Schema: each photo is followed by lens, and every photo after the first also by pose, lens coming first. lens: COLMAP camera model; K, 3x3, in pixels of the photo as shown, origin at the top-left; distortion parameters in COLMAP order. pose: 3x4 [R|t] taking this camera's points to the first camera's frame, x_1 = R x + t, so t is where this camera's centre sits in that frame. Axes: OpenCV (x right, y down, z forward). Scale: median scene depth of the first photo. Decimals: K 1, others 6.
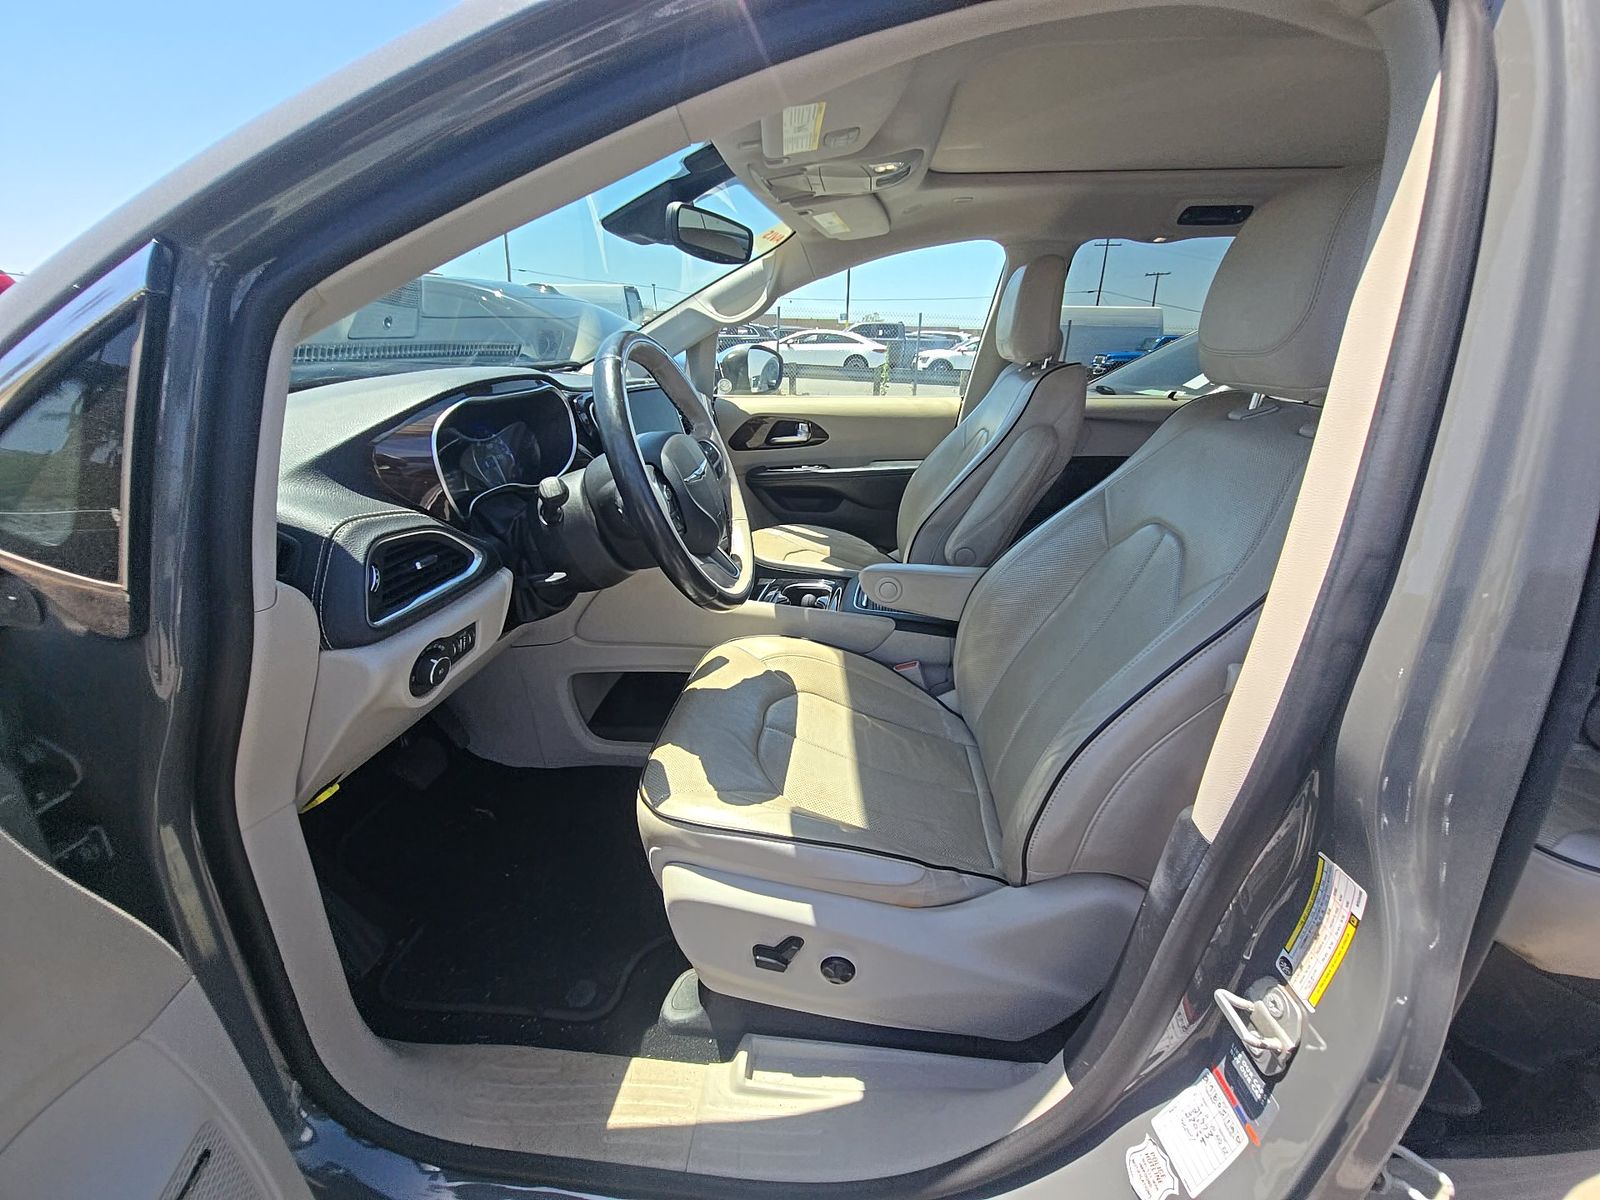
lens RADIAL K [[661.1, 0, 792.8], [0, 661.1, 585.7], [0, 0, 1]] dist [0.017553, -0.016703]
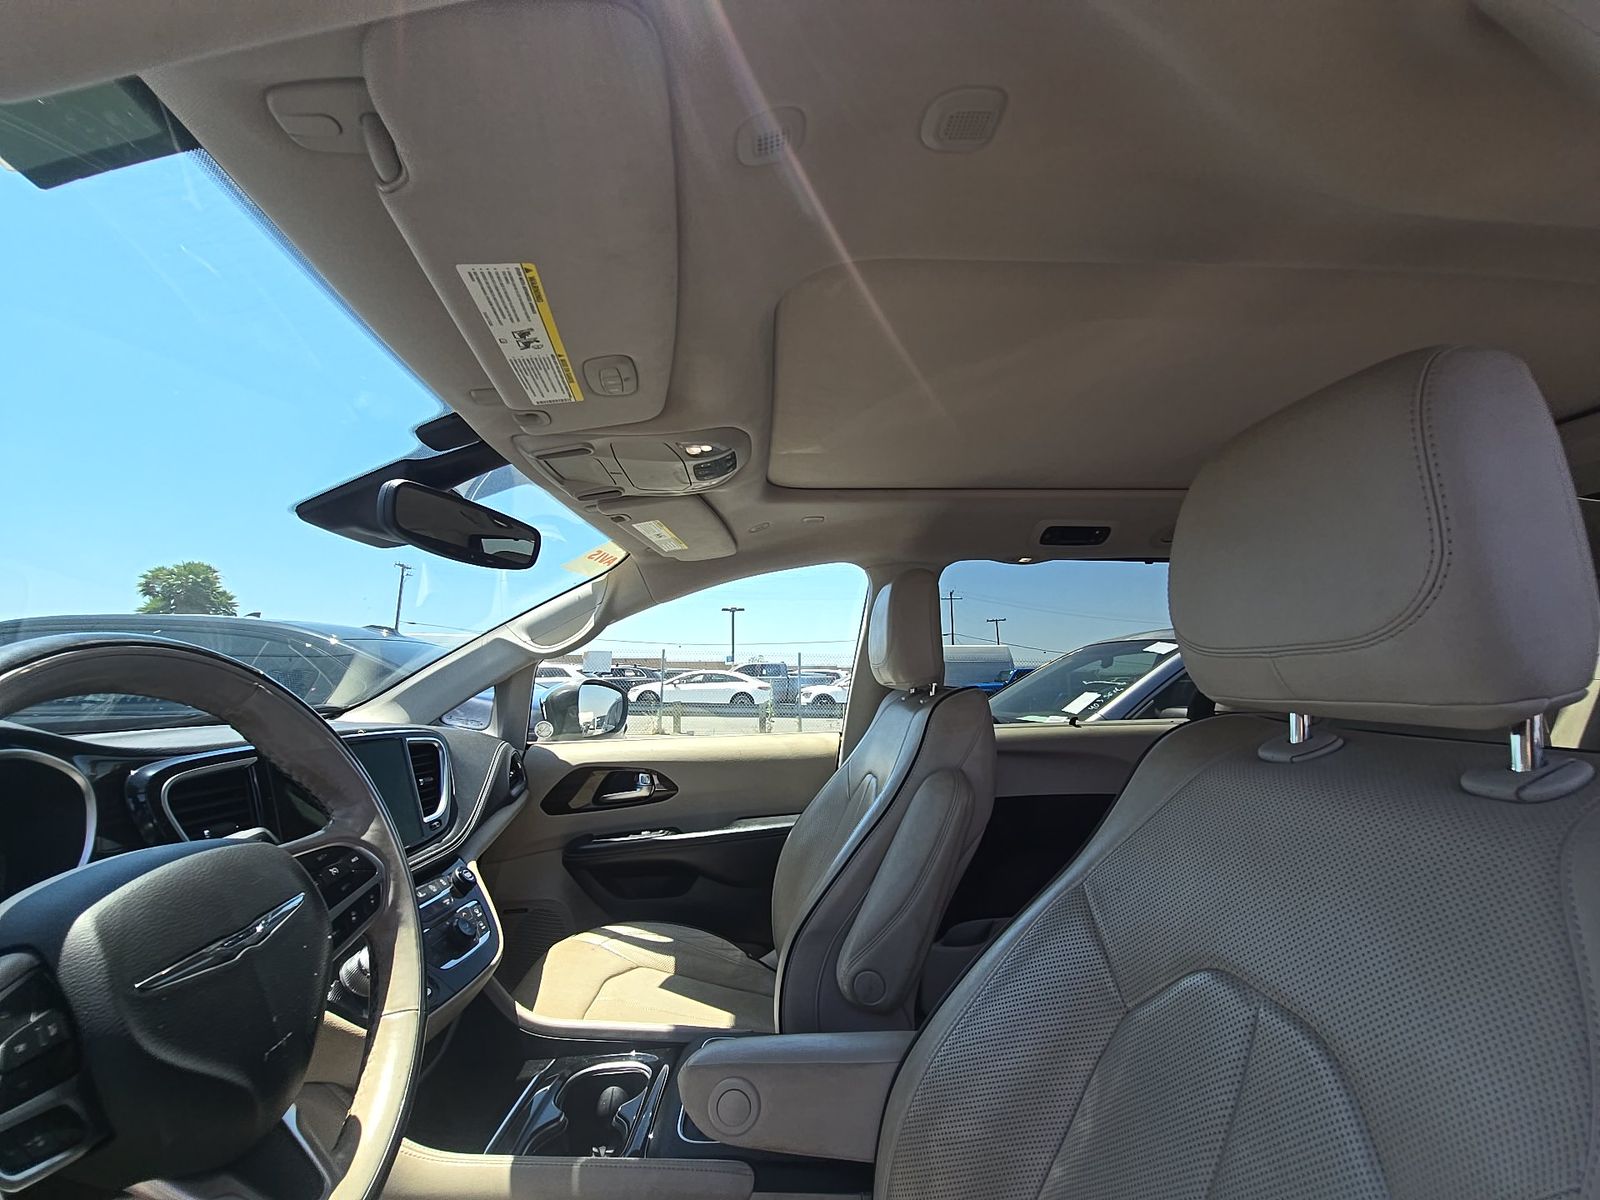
lens RADIAL K [[661.1, 0, 792.8], [0, 661.1, 585.7], [0, 0, 1]] dist [0.017553, -0.016703]
pose [[0.986598, -0.001485, 0.163164, 0.061760], [0.079021, 0.879223, -0.469811, -0.061418], [-0.142760, 0.476408, 0.867557, 0.201311]]
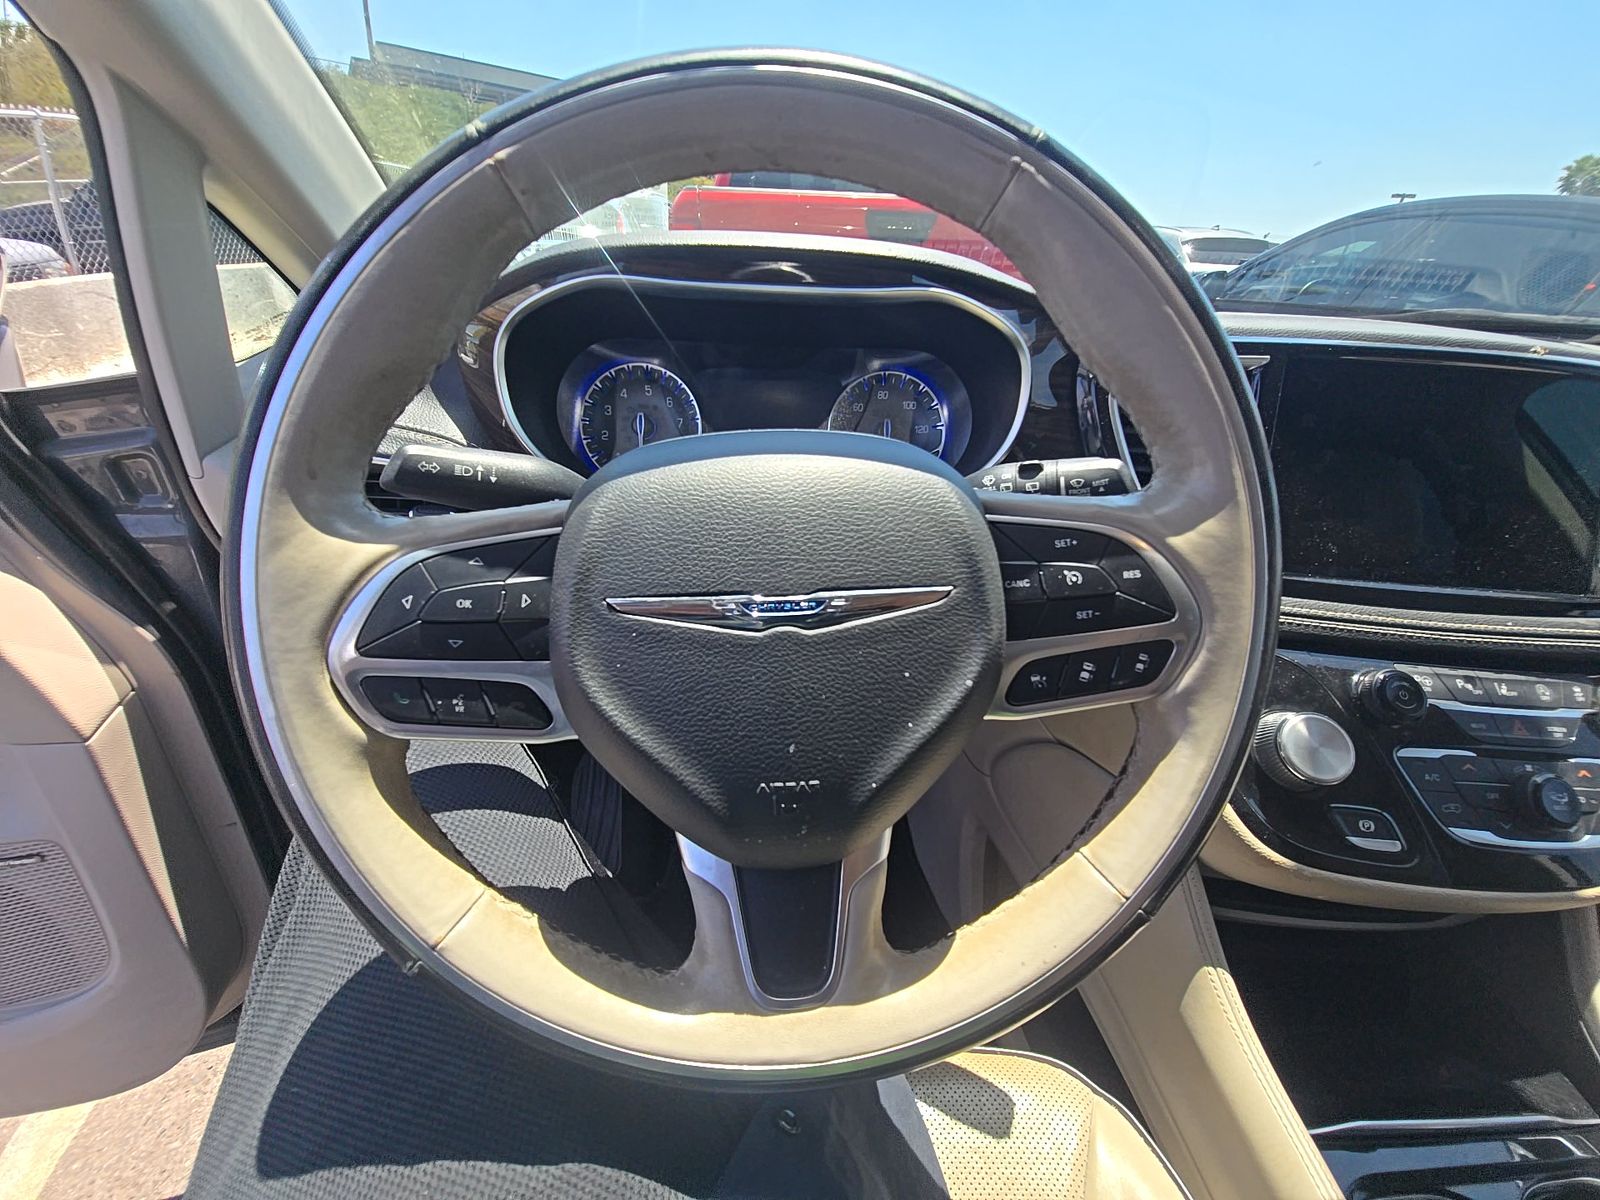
lens RADIAL K [[661.4, 0, 778.0], [0, 661.4, 588.8], [0, 0, 1]] dist [0.007789, -0.013160]
pose [[0.149754, 0.426893, -0.891816, 0.039993], [-0.379295, 0.857781, 0.346910, -0.117091], [0.913077, 0.286310, 0.290374, 0.398146]]
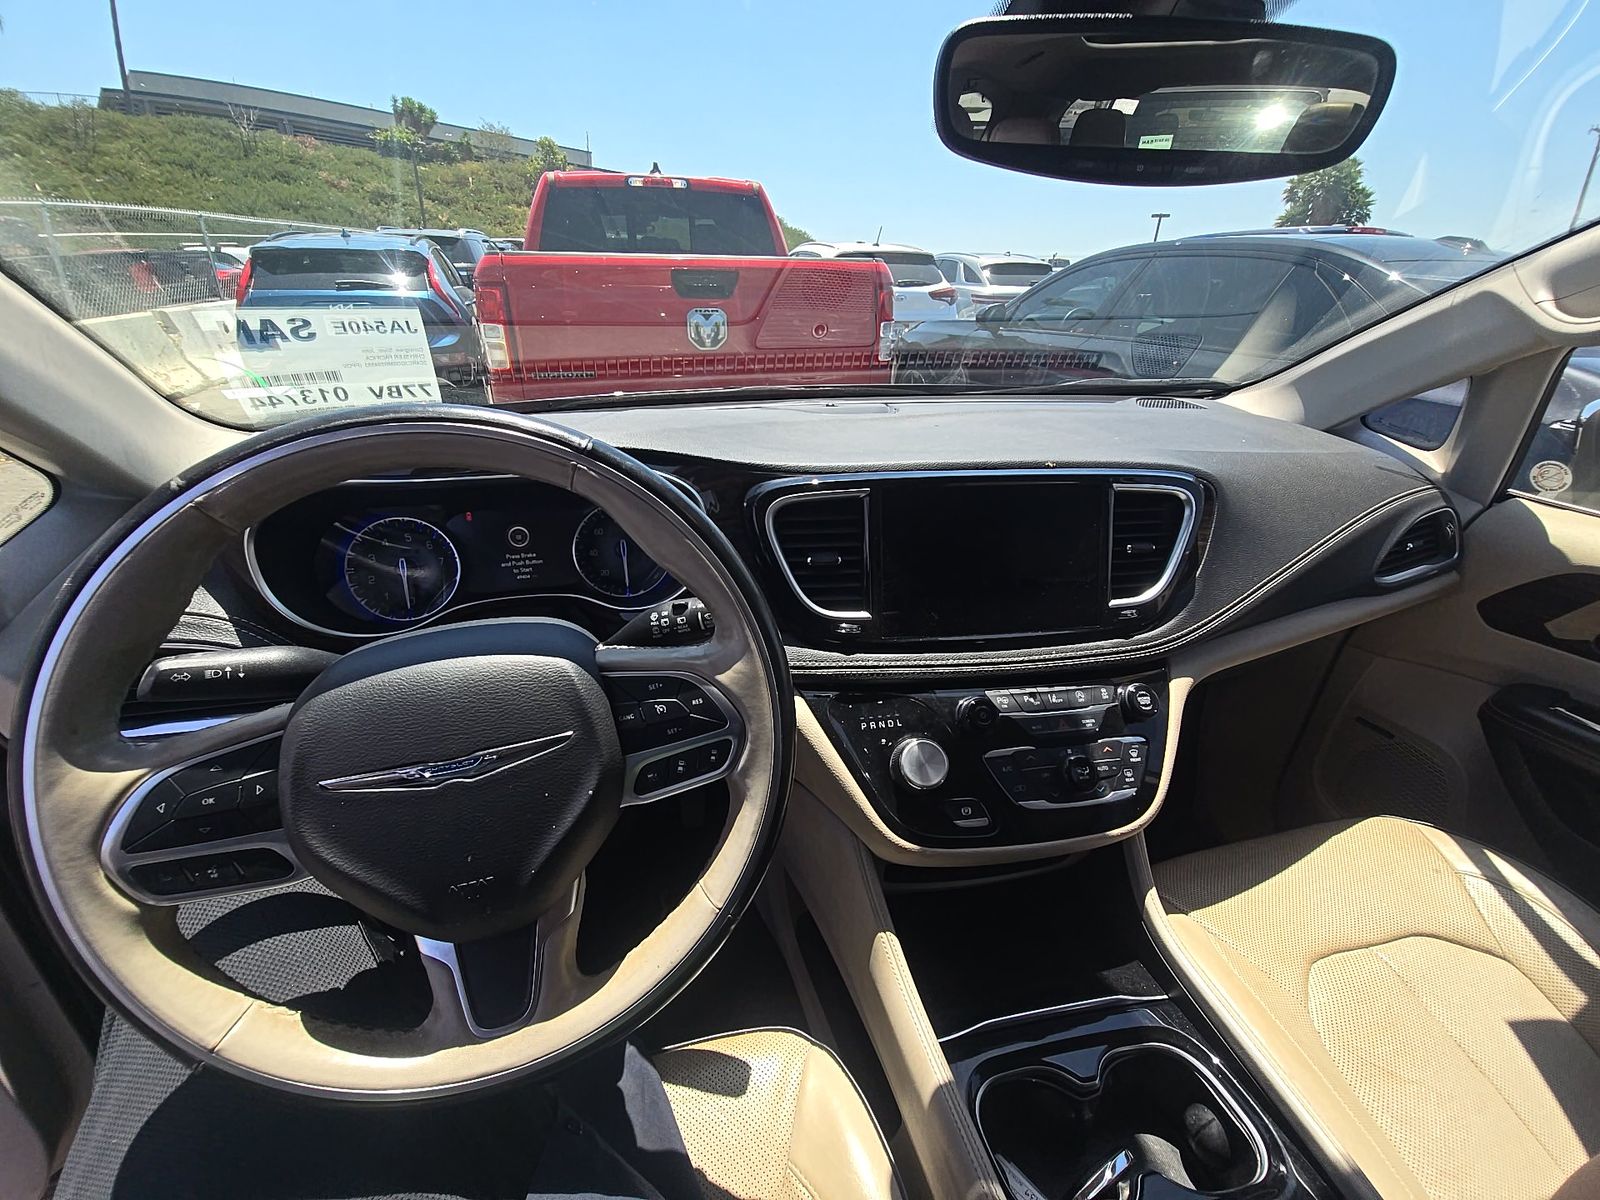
lens RADIAL K [[661.1, 0, 792.8], [0, 661.1, 585.7], [0, 0, 1]] dist [0.017553, -0.016703]
pose [[0.370005, 0.369542, -0.852370, 0.101679], [-0.331724, 0.909556, 0.250336, -0.190308], [0.867788, 0.190126, 0.459126, 0.422251]]
